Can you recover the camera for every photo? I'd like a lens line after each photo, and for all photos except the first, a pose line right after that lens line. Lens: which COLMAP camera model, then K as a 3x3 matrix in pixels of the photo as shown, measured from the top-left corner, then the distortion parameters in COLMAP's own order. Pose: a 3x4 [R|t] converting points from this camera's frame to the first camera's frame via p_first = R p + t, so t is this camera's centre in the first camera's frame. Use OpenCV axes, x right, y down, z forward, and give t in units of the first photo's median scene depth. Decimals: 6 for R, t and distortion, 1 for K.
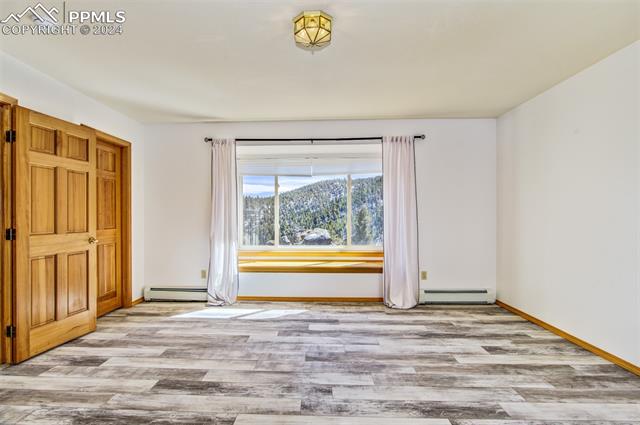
lens RADIAL K [[324.5, 0, 312.9], [0, 324.5, 215.7], [0, 0, 1]] dist [-0.014303, -0.000817]
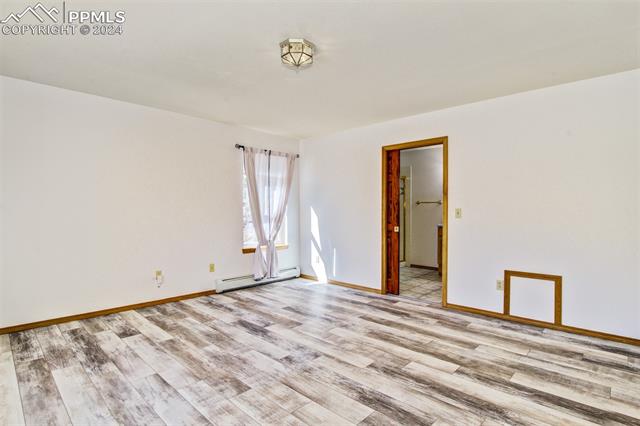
lens RADIAL K [[324.5, 0, 312.9], [0, 324.5, 216.2], [0, 0, 1]] dist [-0.014303, -0.000817]
pose [[-0.725321, -0.009878, 0.688340, -0.730532], [-0.002570, 0.999929, 0.011641, 0.006794], [-0.688406, 0.006675, -0.725294, 1.566855]]
